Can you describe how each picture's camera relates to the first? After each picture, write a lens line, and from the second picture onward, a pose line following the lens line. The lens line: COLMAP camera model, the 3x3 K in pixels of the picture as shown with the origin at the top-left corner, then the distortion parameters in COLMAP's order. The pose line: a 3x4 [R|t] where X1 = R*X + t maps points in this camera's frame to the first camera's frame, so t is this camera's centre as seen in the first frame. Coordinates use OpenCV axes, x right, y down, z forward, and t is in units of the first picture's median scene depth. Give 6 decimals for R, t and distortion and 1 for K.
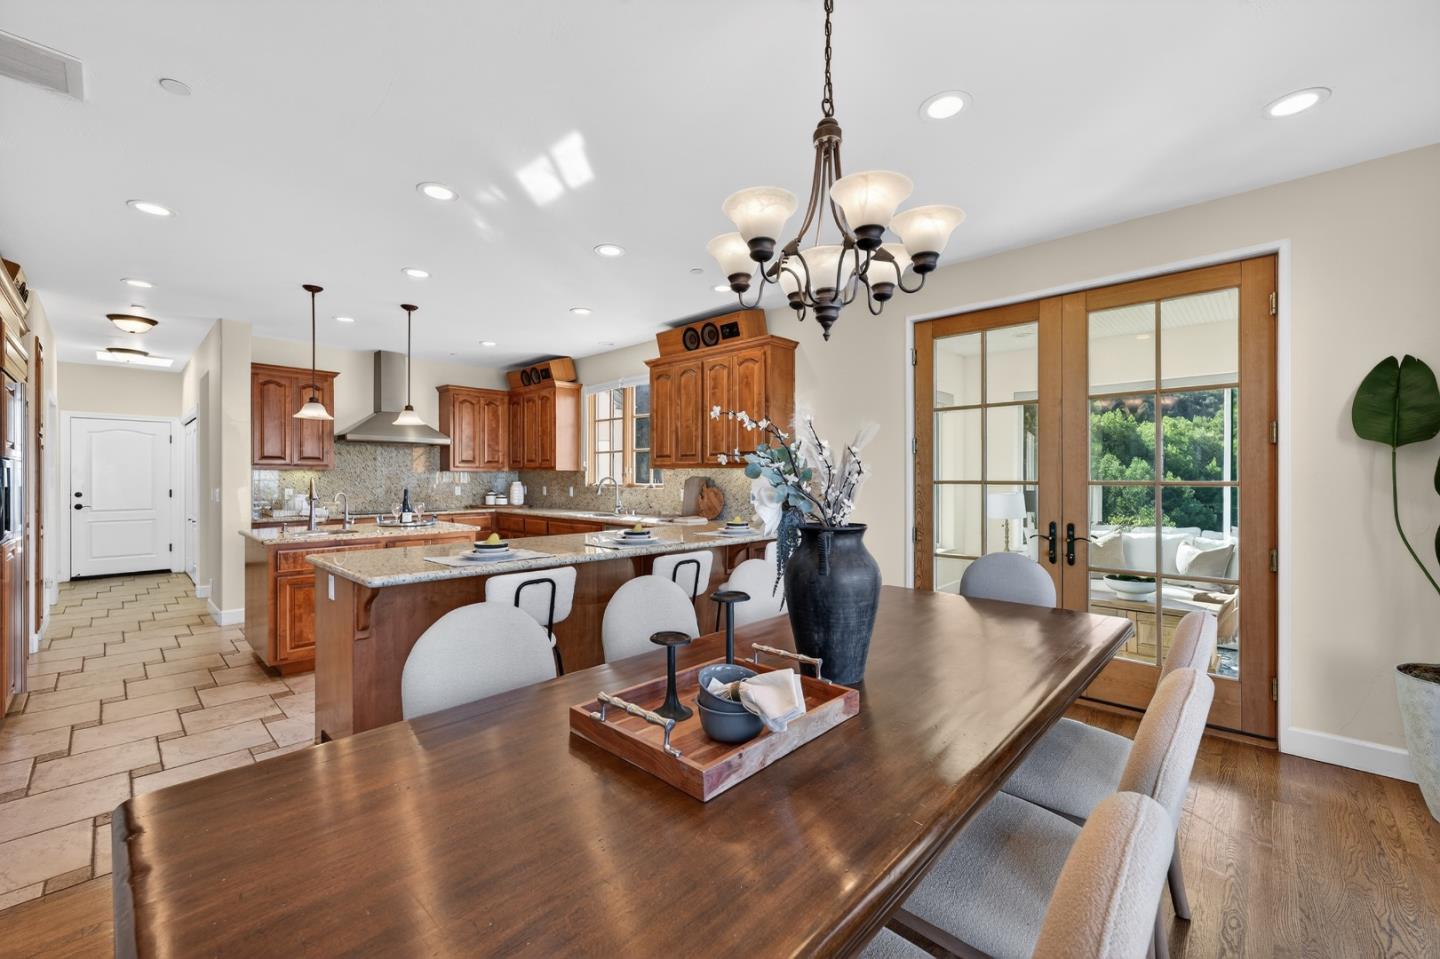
lens RADIAL K [[582.9, 0, 727.1], [0, 582.9, 481.4], [0, 0, 1]] dist [-0.003512, 0.000115]
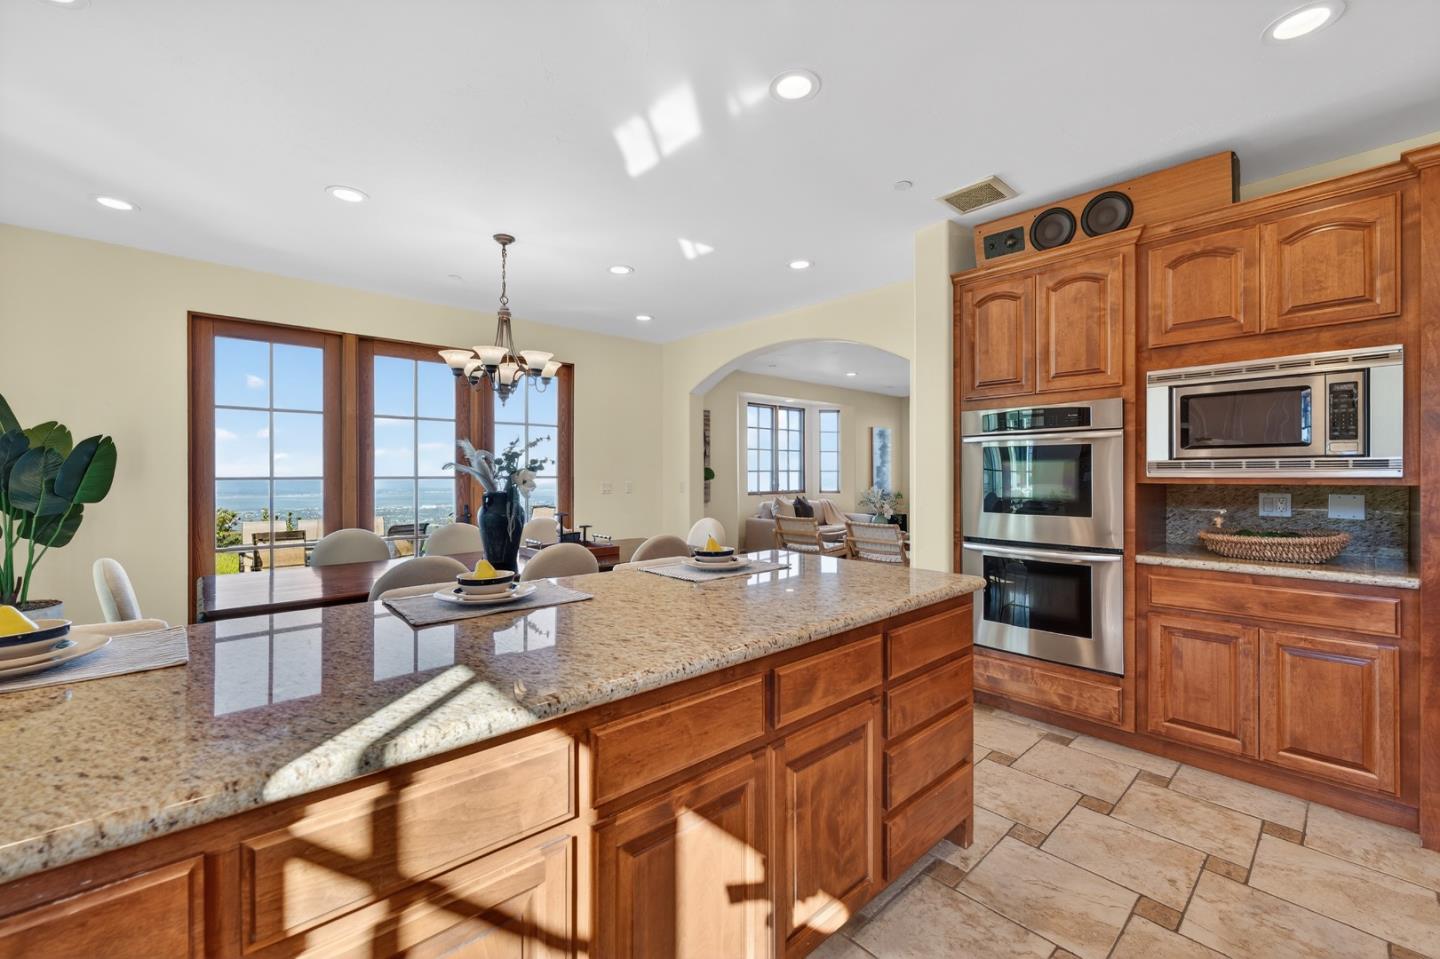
lens RADIAL K [[582.9, 0, 712.9], [0, 582.9, 478.5], [0, 0, 1]] dist [-0.003512, 0.000115]
pose [[-0.993284, -0.009064, 0.115342, -0.190598], [-0.007862, 0.999910, 0.010876, -0.005645], [-0.115430, 0.009896, -0.993266, 0.736348]]
